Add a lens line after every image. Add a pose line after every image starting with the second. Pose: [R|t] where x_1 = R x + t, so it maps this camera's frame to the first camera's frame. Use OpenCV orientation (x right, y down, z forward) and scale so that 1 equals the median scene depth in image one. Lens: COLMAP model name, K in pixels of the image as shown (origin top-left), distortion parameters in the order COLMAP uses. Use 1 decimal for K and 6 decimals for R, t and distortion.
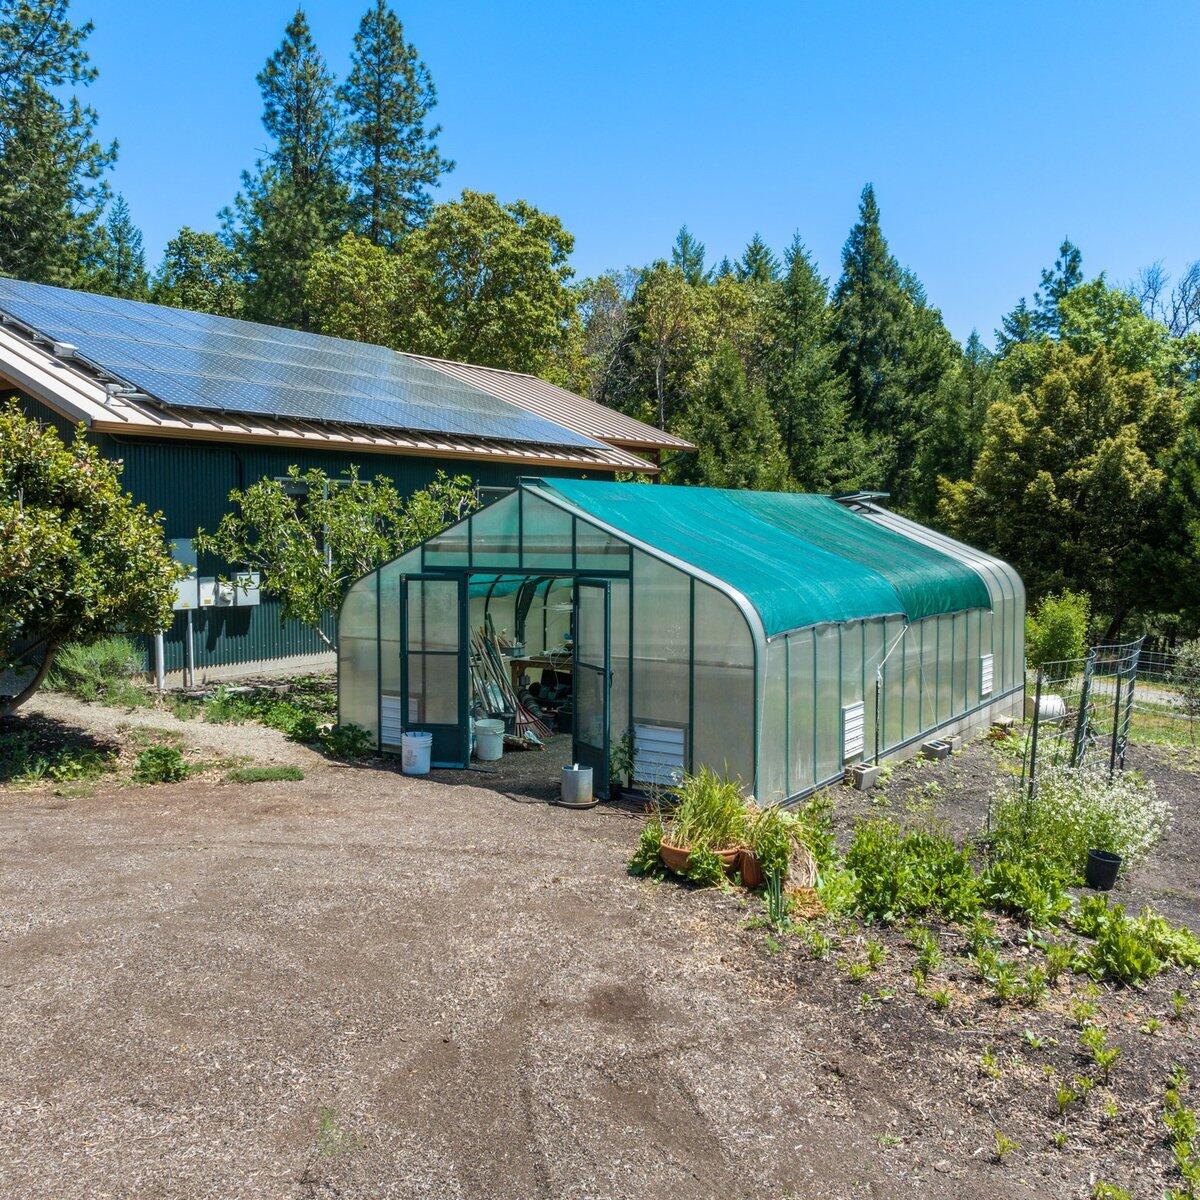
lens RADIAL K [[1122.7, 0, 605.2], [0, 1122.7, 601.3], [0, 0, 1]] dist [-0.046181, 0.000000]
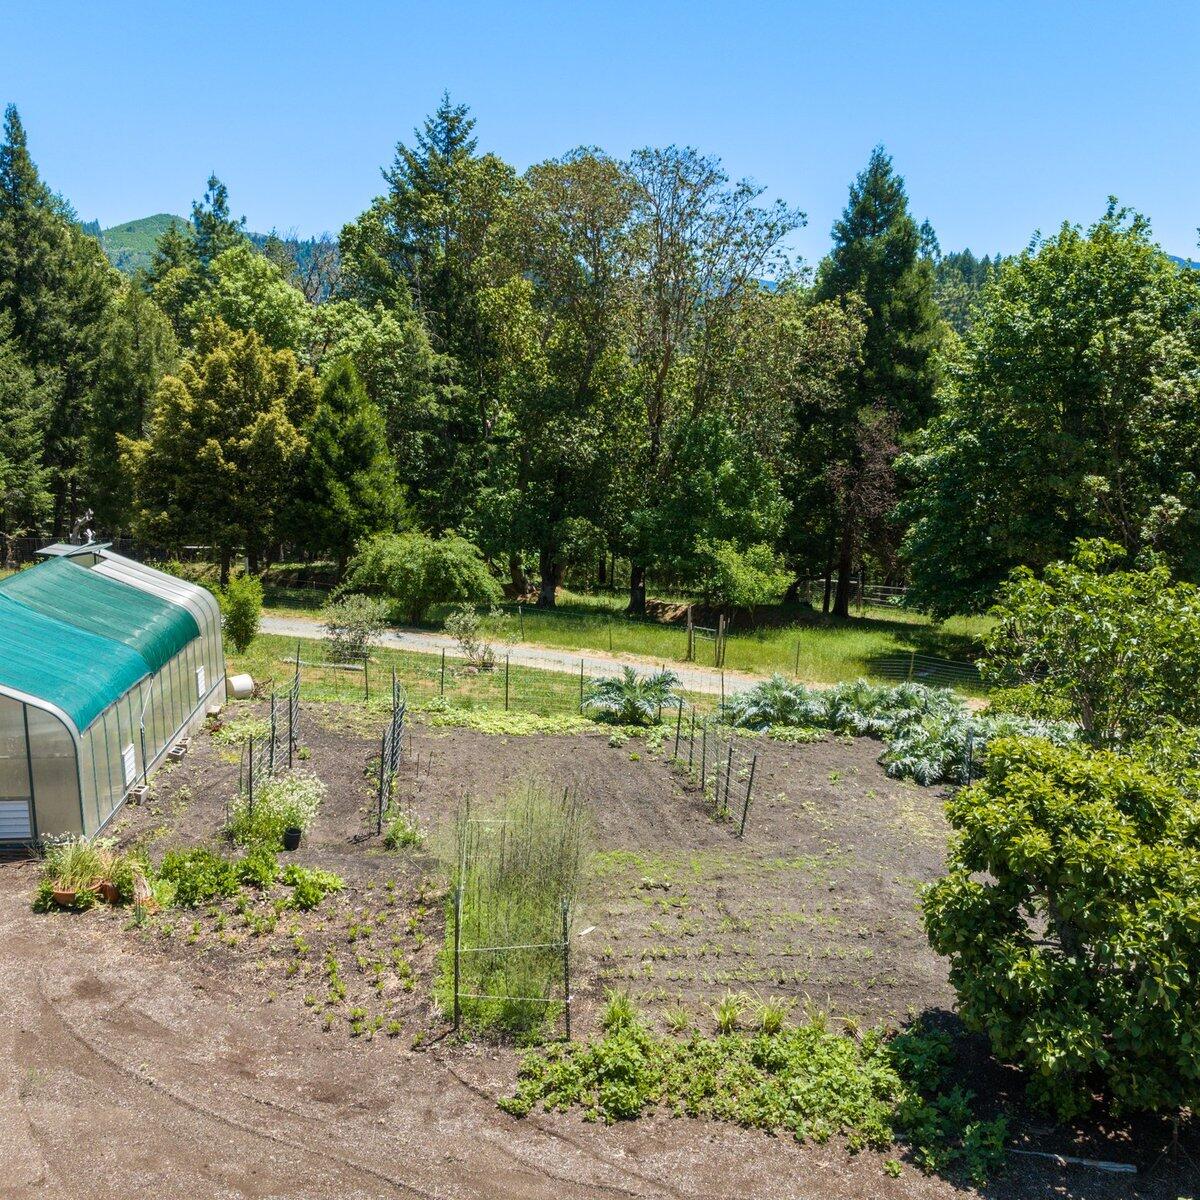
lens RADIAL K [[1120.9, 0, 599.5], [0, 1120.9, 603.8], [0, 0, 1]] dist [-0.058594, 0.000000]
pose [[0.755605, -0.117207, 0.644456, -0.078365], [0.035782, 0.989778, 0.138058, -0.093815], [-0.654050, -0.081258, 0.752074, -0.173929]]
